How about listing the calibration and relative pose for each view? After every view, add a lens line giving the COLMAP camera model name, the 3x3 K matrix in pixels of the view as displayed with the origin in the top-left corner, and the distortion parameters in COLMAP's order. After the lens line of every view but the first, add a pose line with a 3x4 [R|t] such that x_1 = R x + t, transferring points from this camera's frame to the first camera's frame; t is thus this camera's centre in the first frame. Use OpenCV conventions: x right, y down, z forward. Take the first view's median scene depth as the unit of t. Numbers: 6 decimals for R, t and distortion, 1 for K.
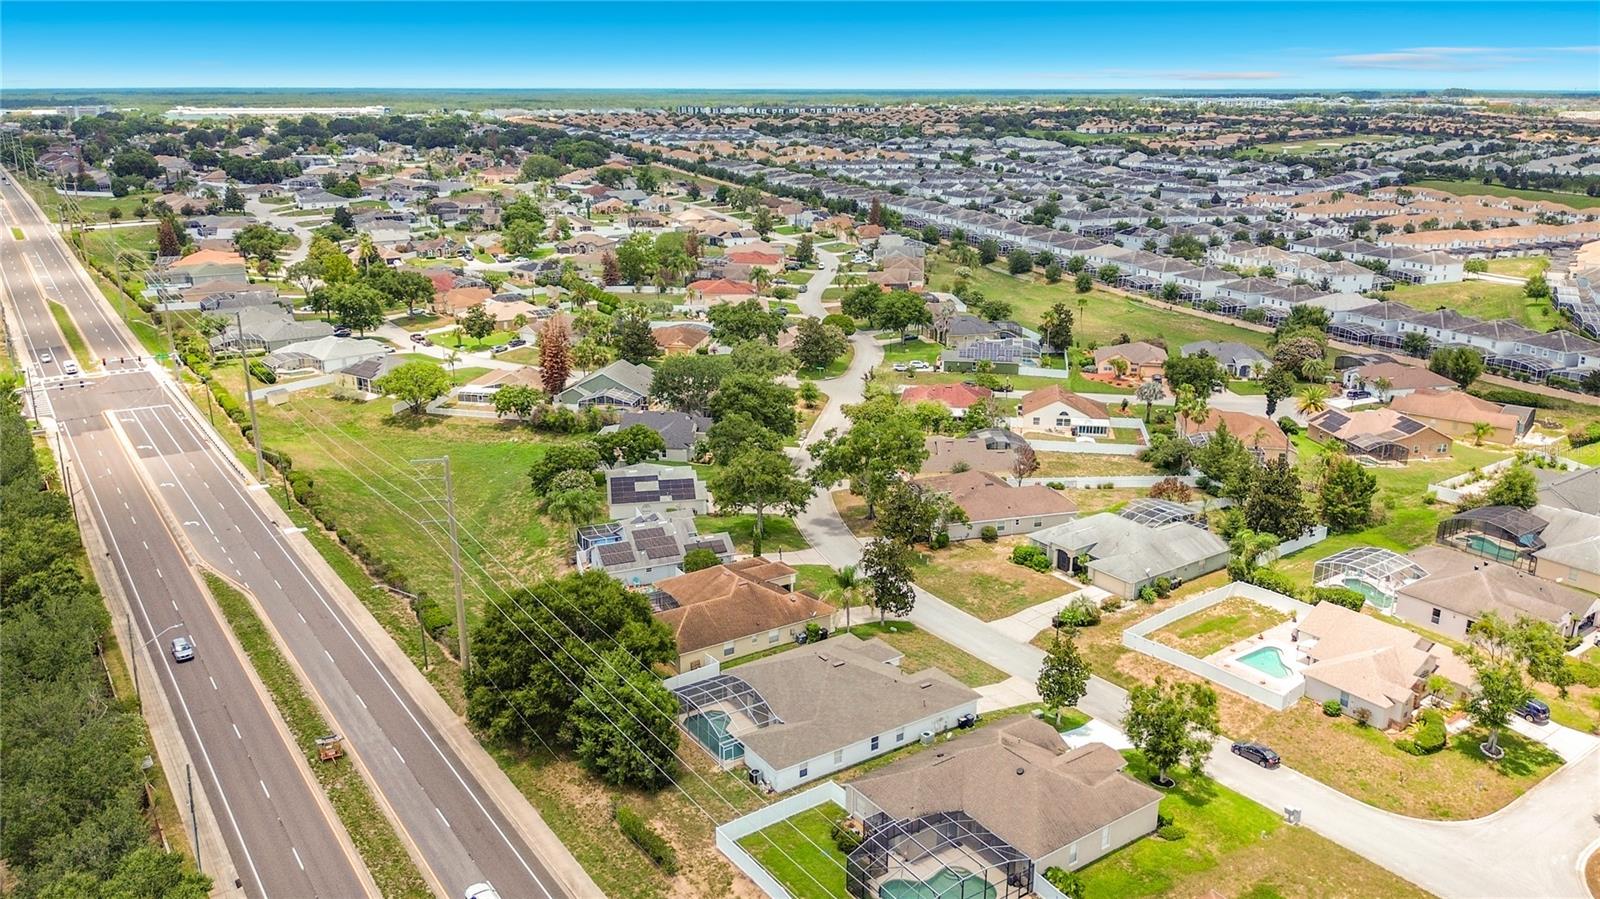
lens RADIAL K [[1248.1, 0, 800.0], [0, 1248.1, 449.5], [0, 0, 1]] dist [0.090288, -0.111652]
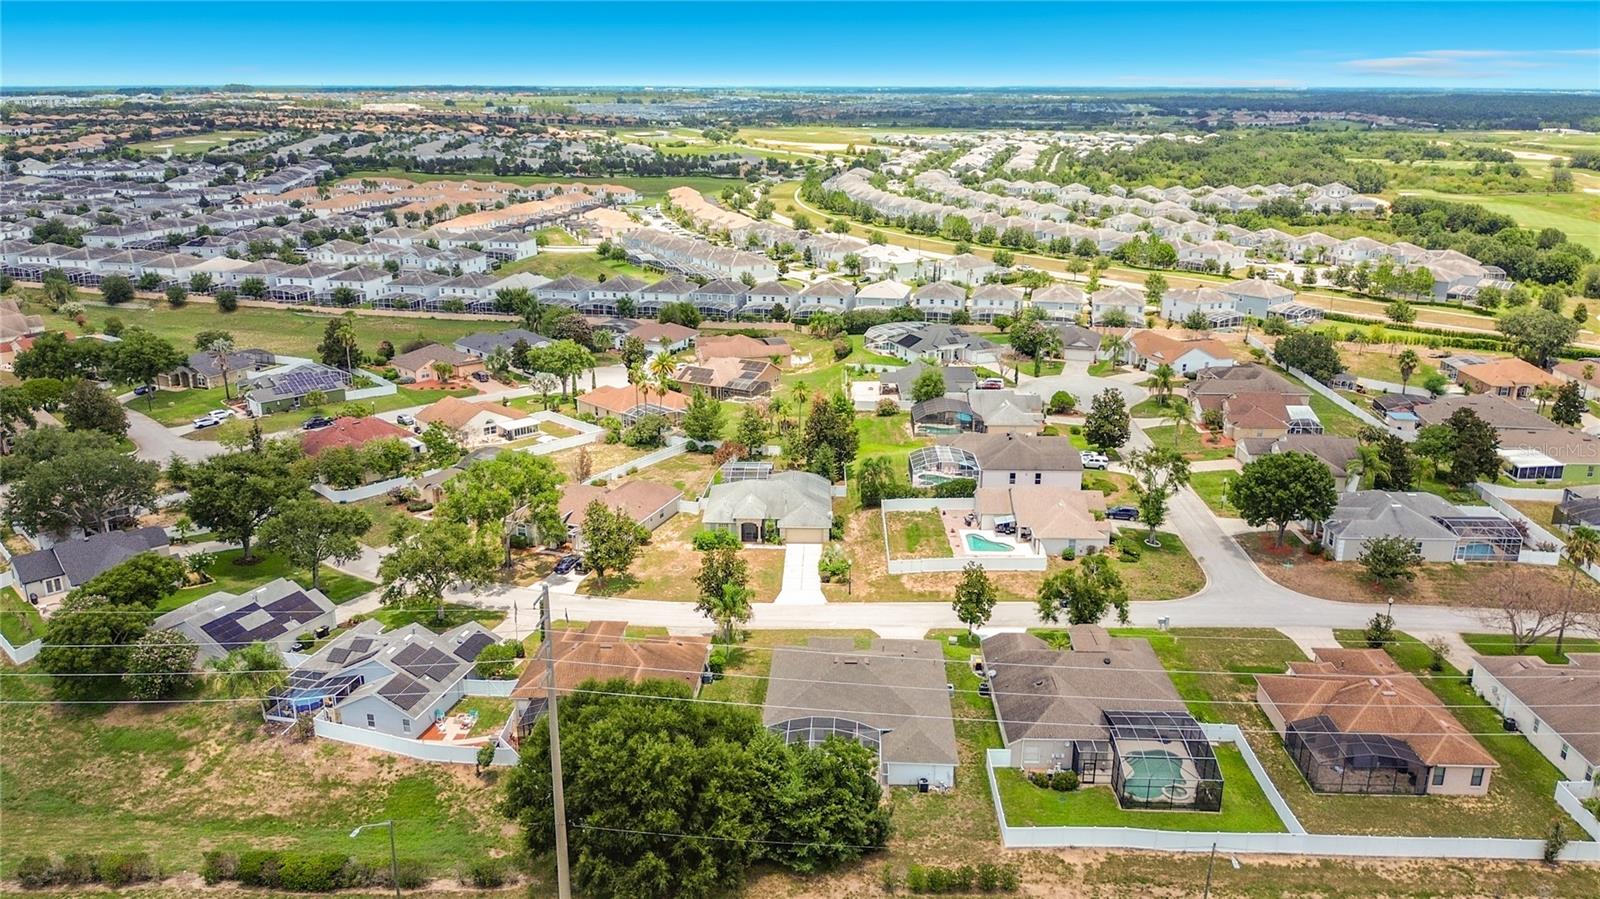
lens RADIAL K [[1248.1, 0, 800.0], [0, 1248.1, 449.5], [0, 0, 1]] dist [0.090288, -0.111652]
pose [[0.588754, -0.237251, 0.772710, -0.307148], [0.235208, 0.964872, 0.117040, -0.050094], [-0.773335, 0.112840, 0.623876, 0.170798]]
